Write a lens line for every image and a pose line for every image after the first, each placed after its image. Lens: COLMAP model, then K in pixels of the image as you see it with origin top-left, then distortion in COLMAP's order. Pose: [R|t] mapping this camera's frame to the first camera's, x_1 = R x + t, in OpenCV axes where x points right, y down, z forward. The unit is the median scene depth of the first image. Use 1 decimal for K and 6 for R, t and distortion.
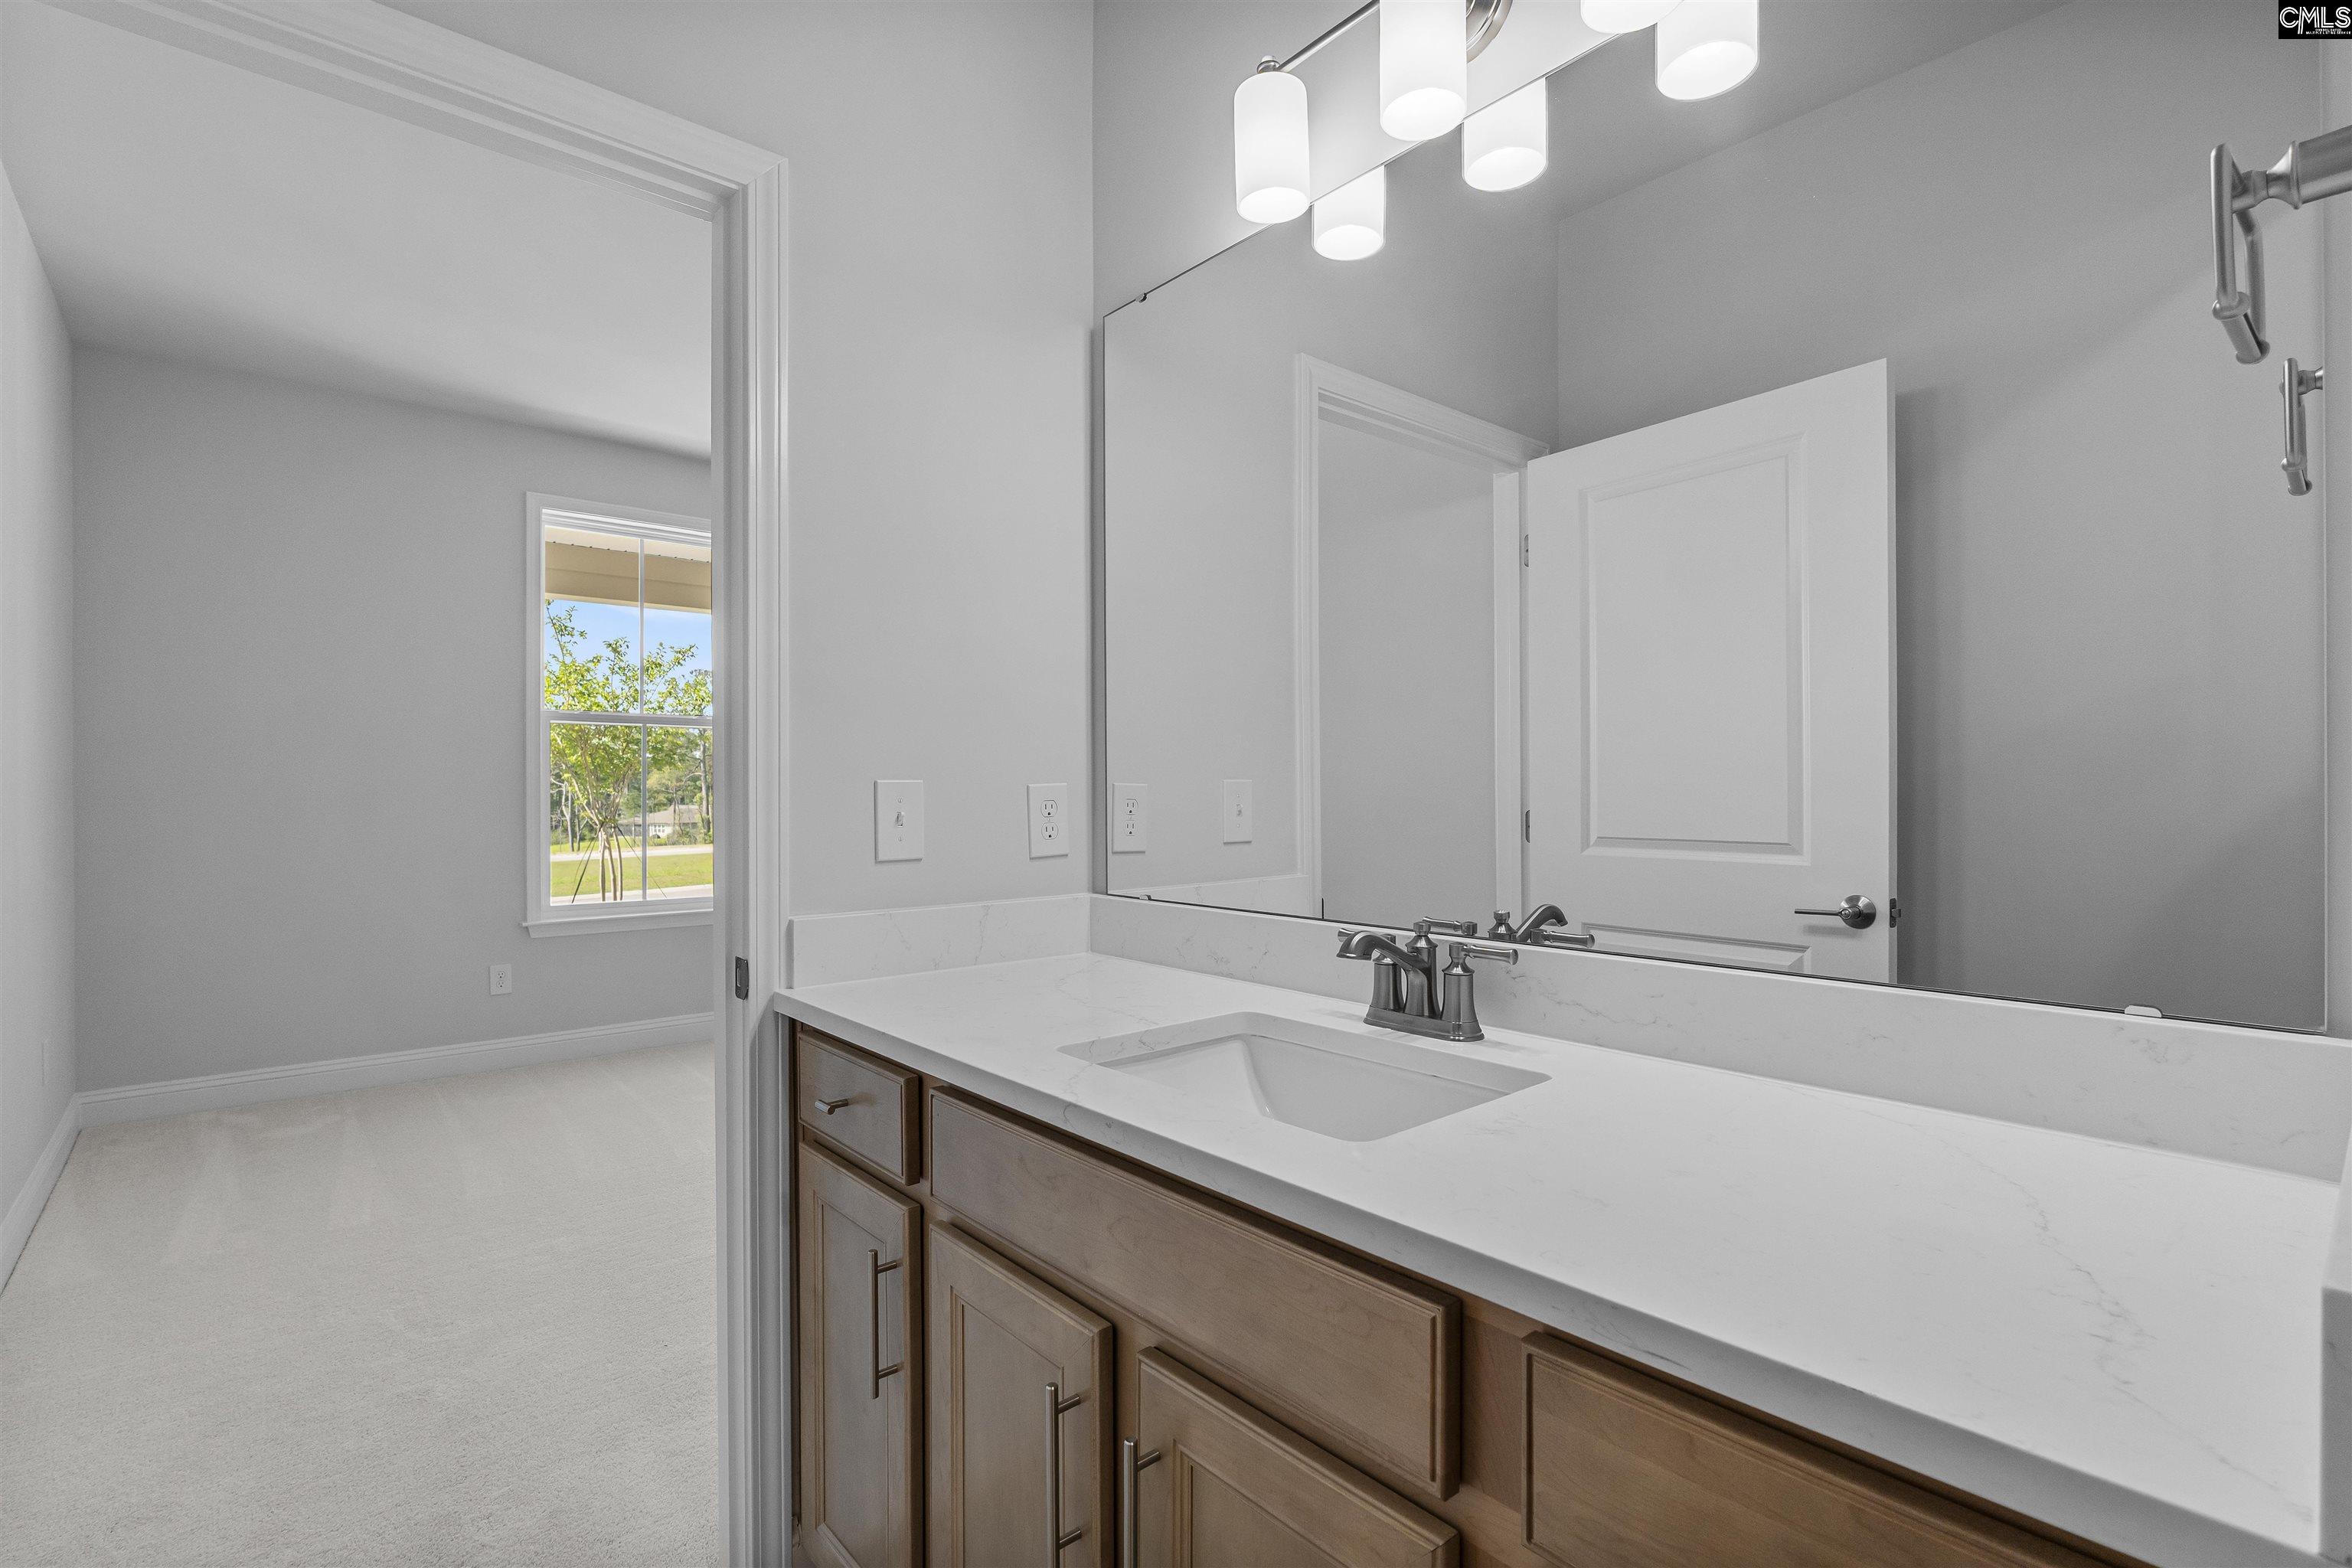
lens RADIAL K [[1066.5, 0, 1179.5], [0, 1066.5, 806.6], [0, 0, 1]] dist [-0.013089, -0.000044]
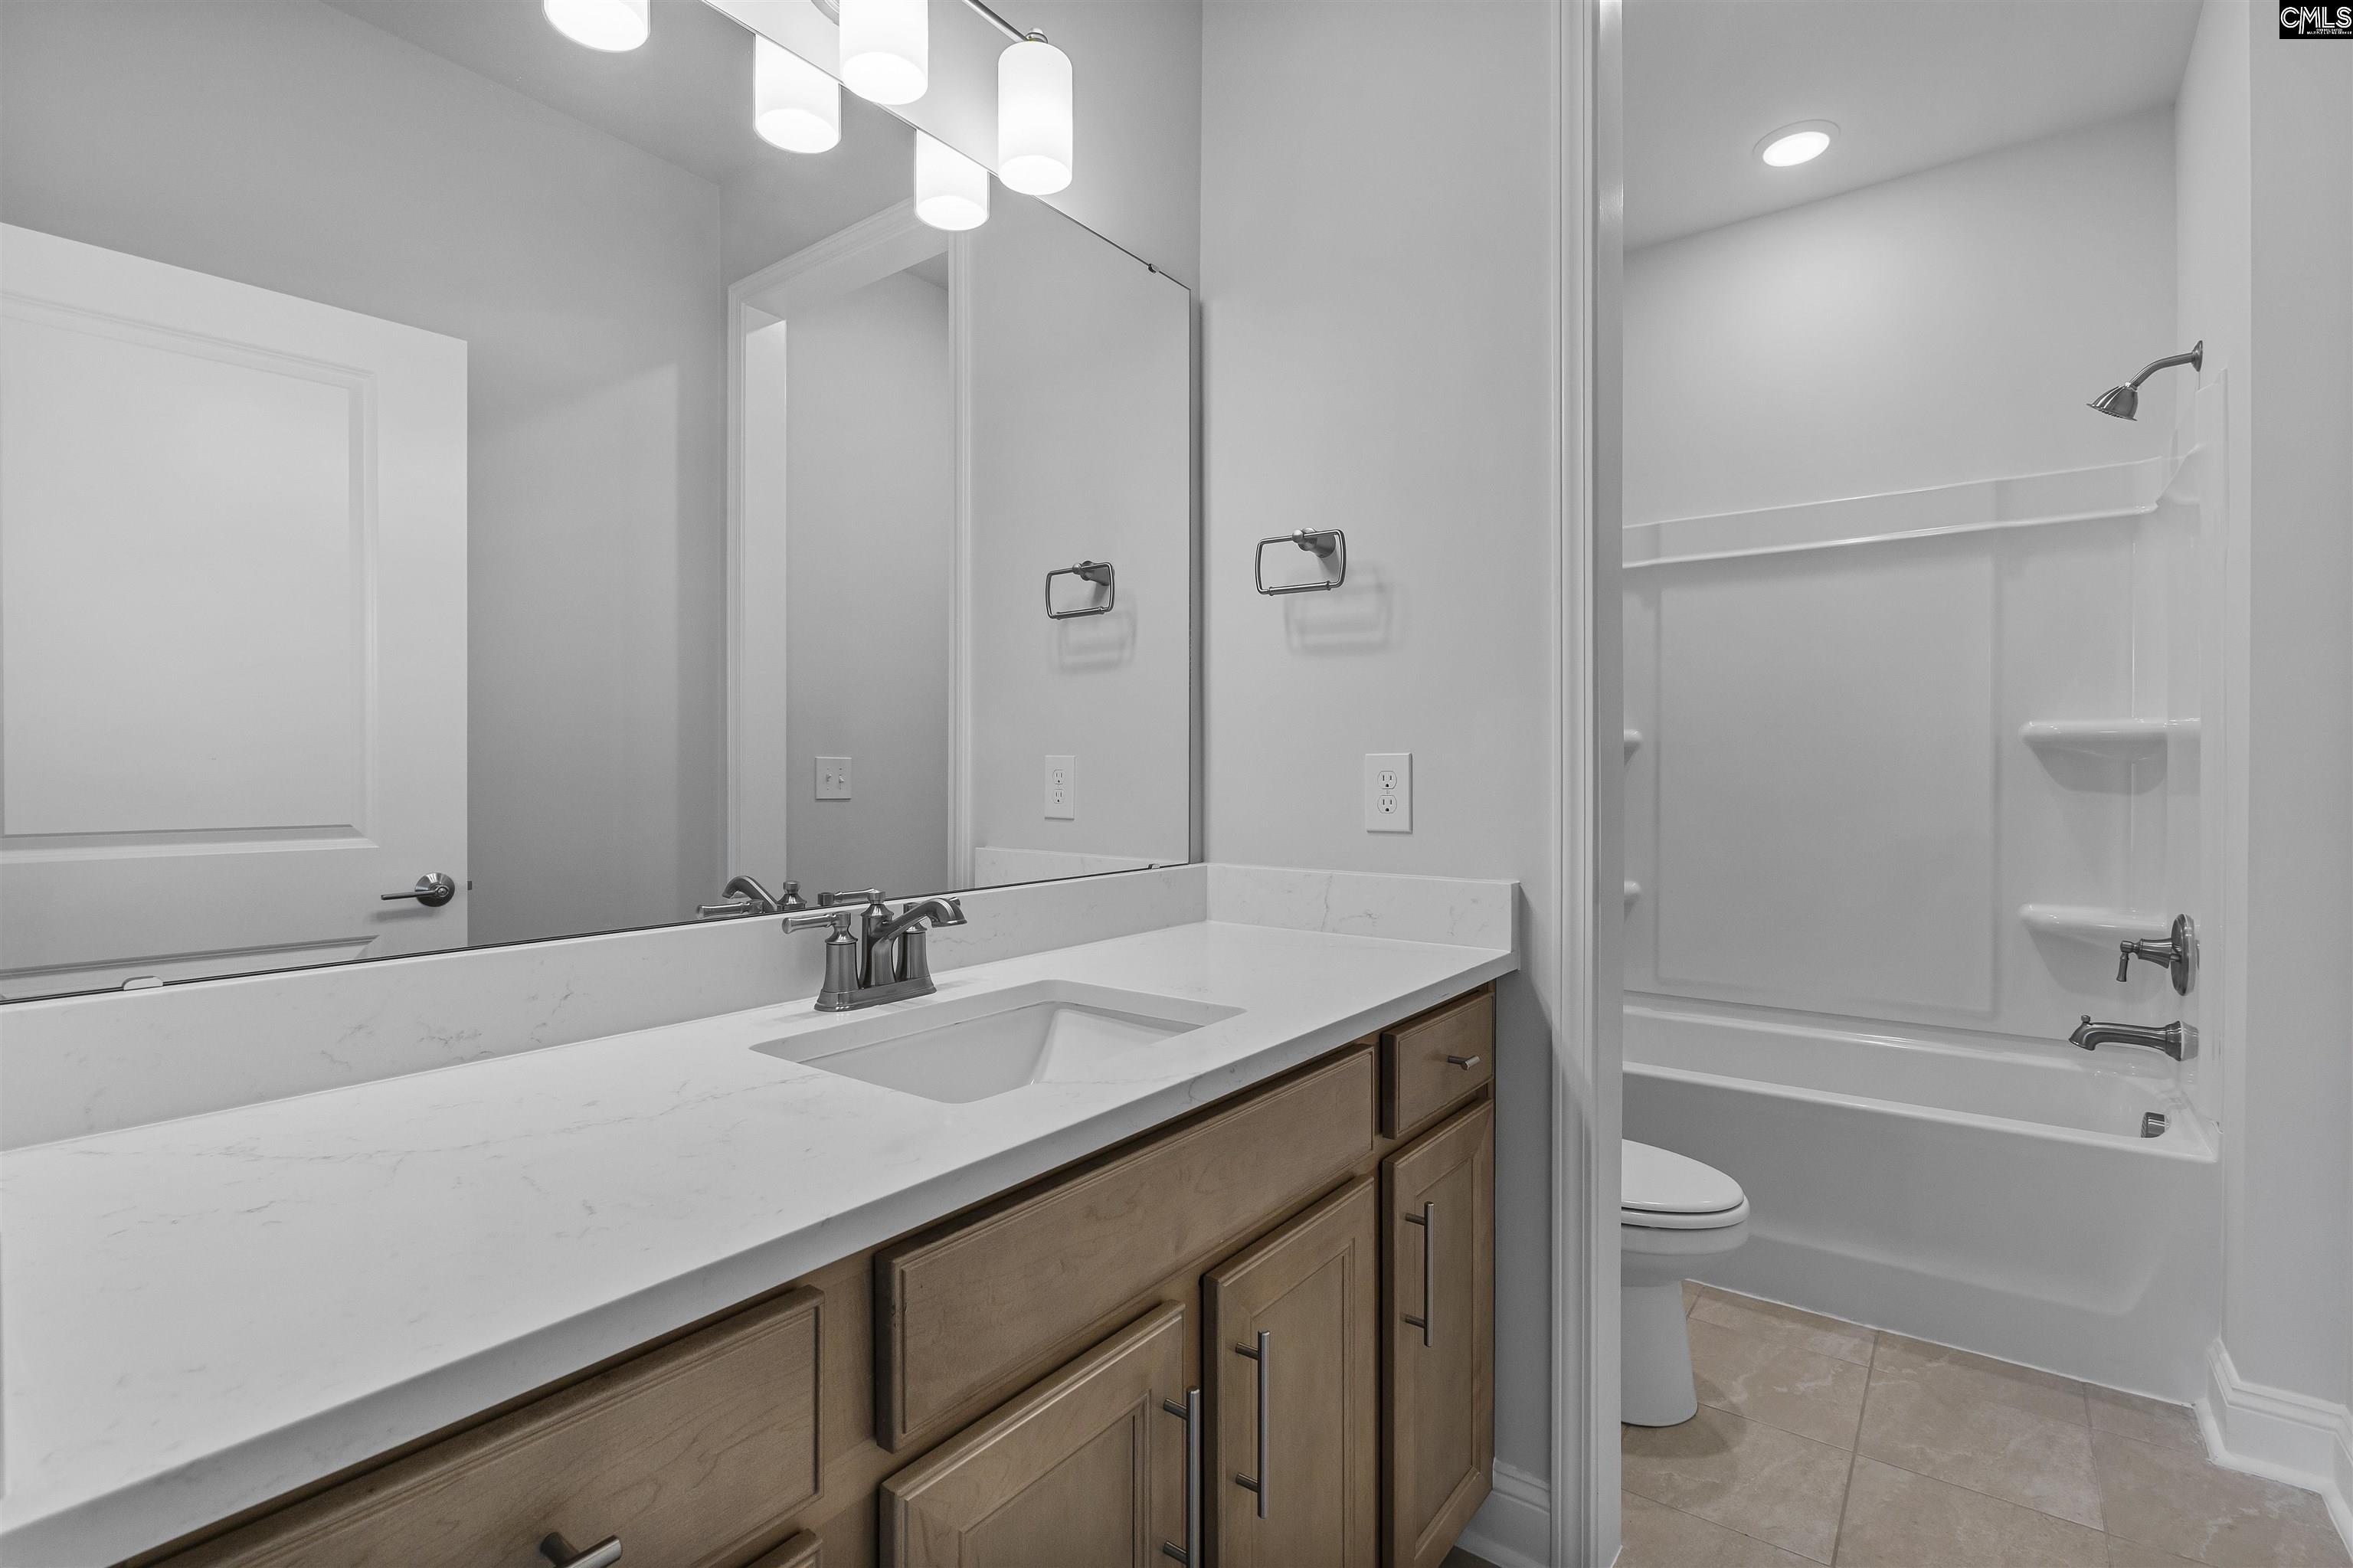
lens RADIAL K [[1081.9, 0, 1165.8], [0, 1081.9, 781.3], [0, 0, 1]] dist [-0.012768, -0.000101]
pose [[-0.199781, -0.004220, 0.979831, -0.847723], [0.011260, 0.999915, 0.006602, 0.000633], [-0.979776, 0.012352, -0.199716, 0.974579]]
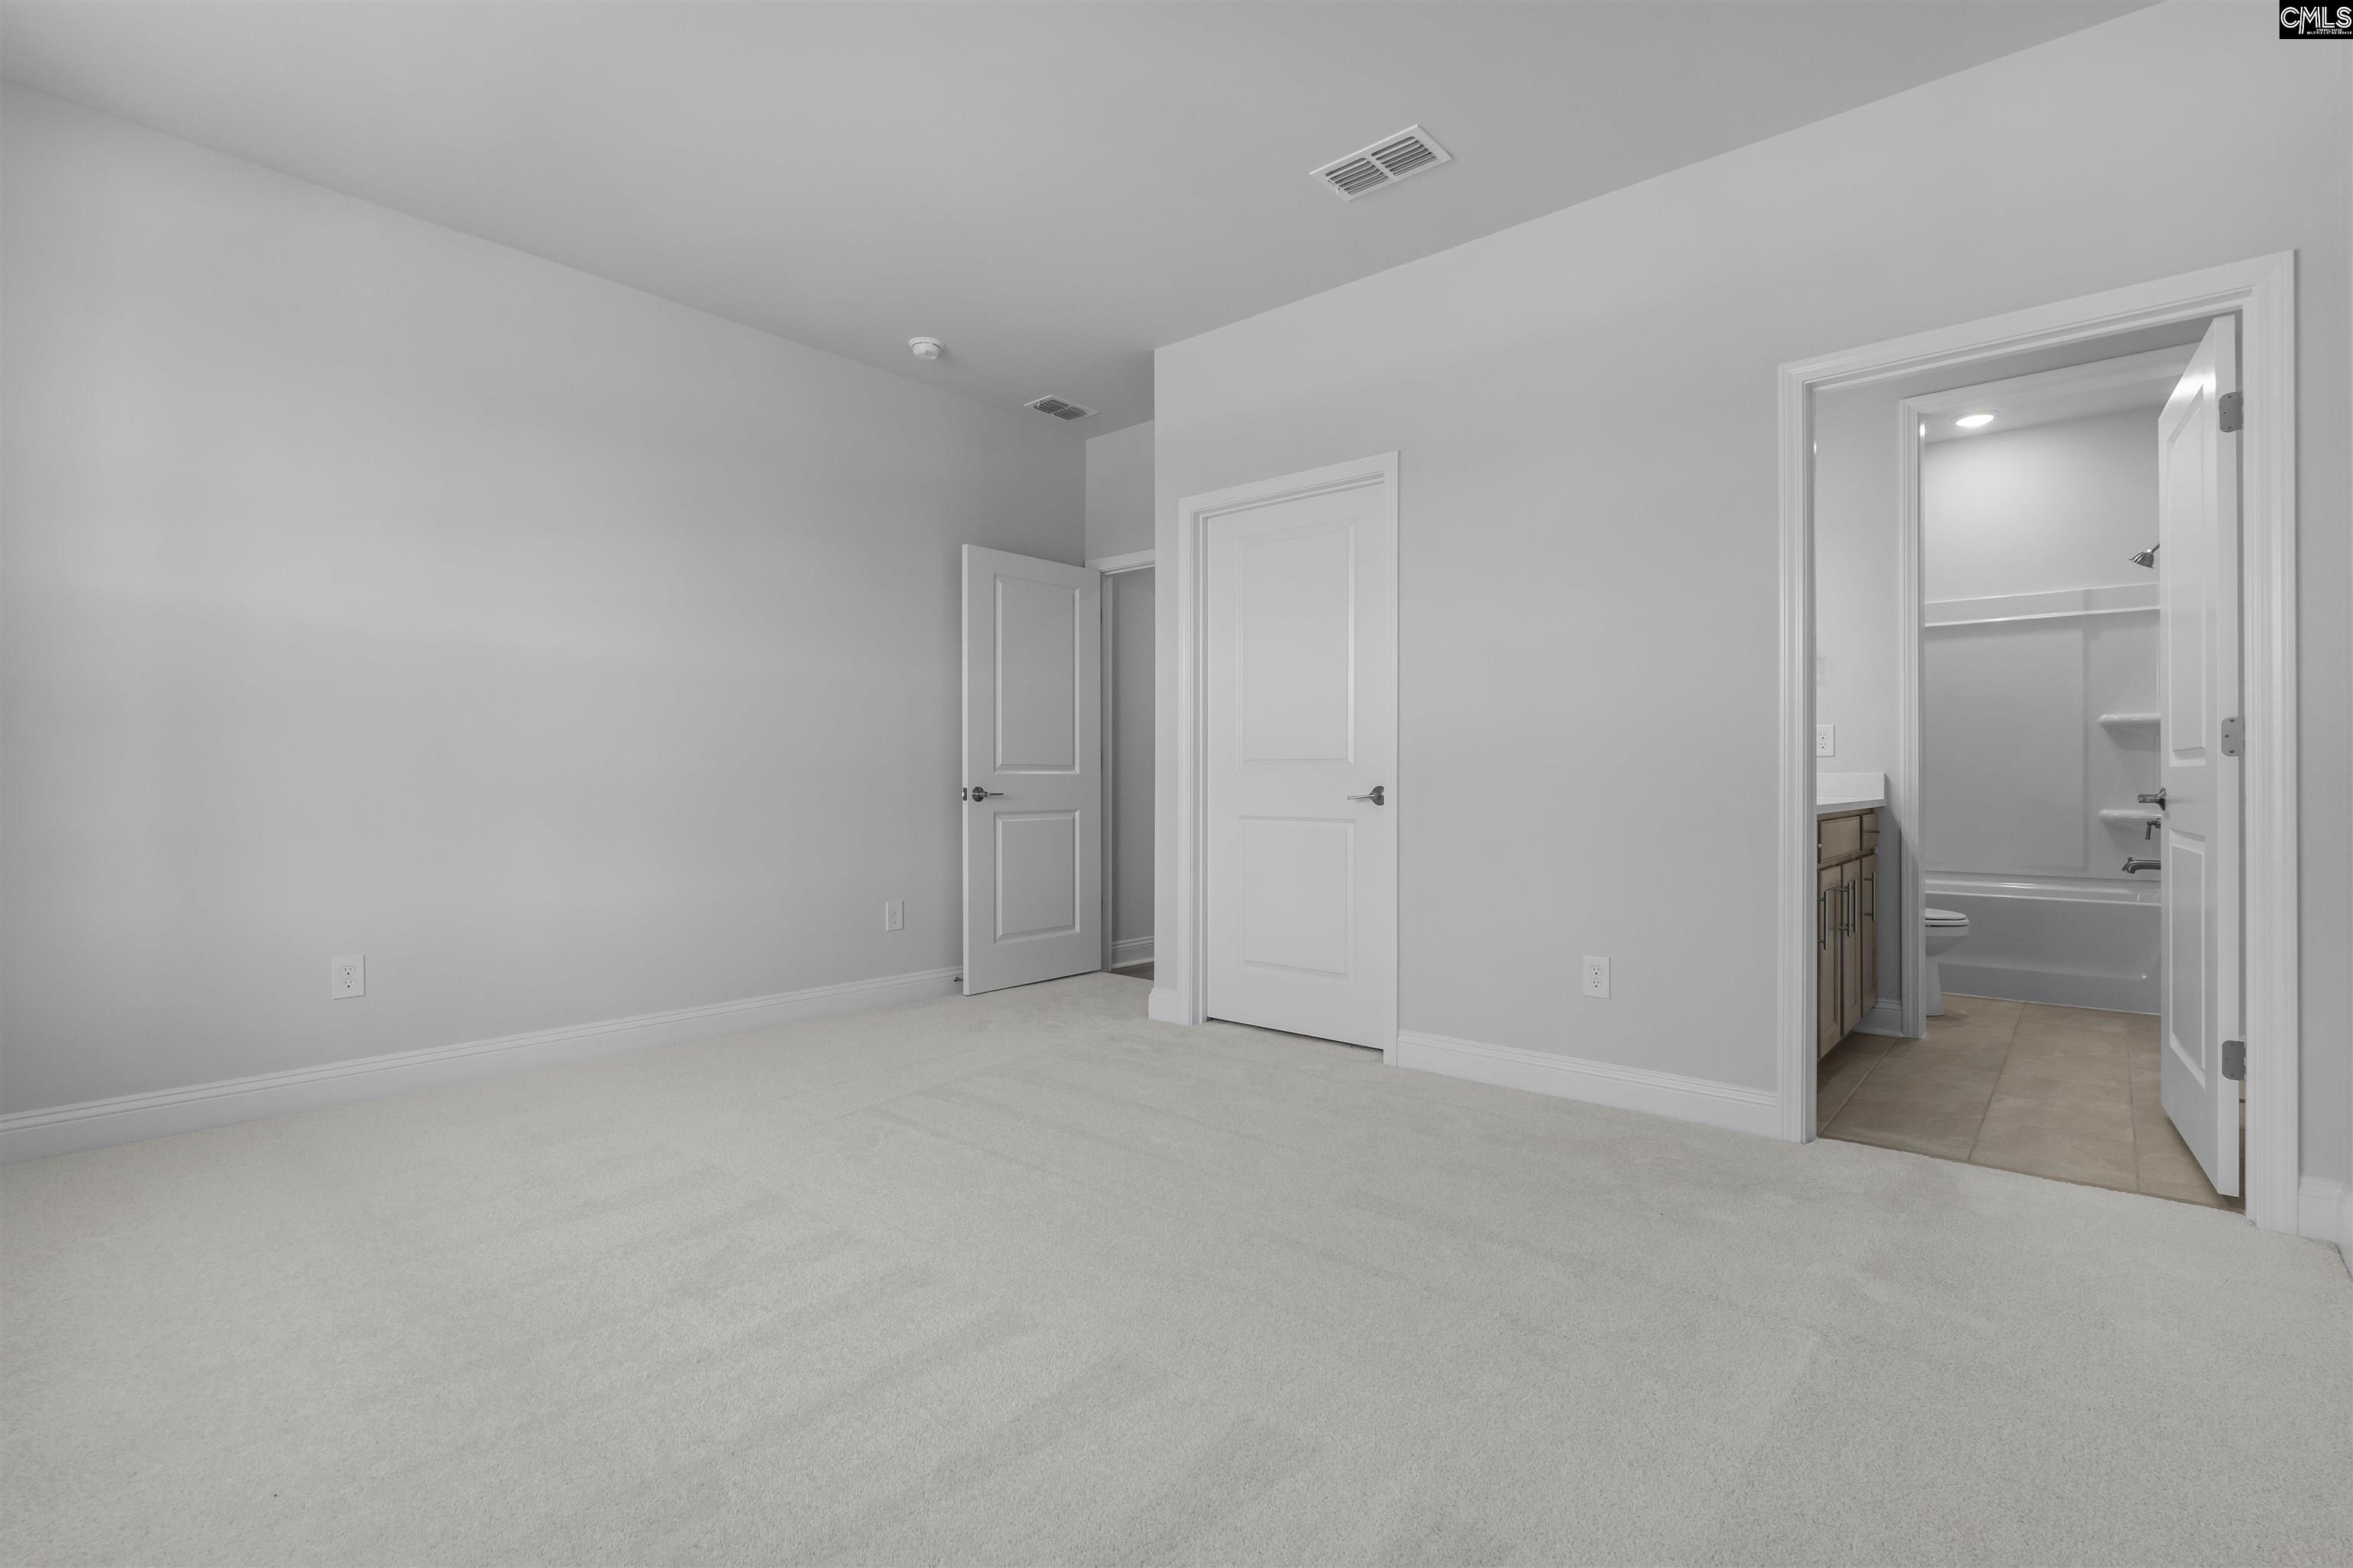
lens RADIAL K [[1081.9, 0, 1165.8], [0, 1081.9, 781.3], [0, 0, 1]] dist [-0.012768, -0.000101]
pose [[-0.135664, 0.008323, 0.990720, -1.865604], [0.004787, 0.999959, -0.007745, 0.102001], [-0.990743, 0.003692, -0.135698, 2.090818]]
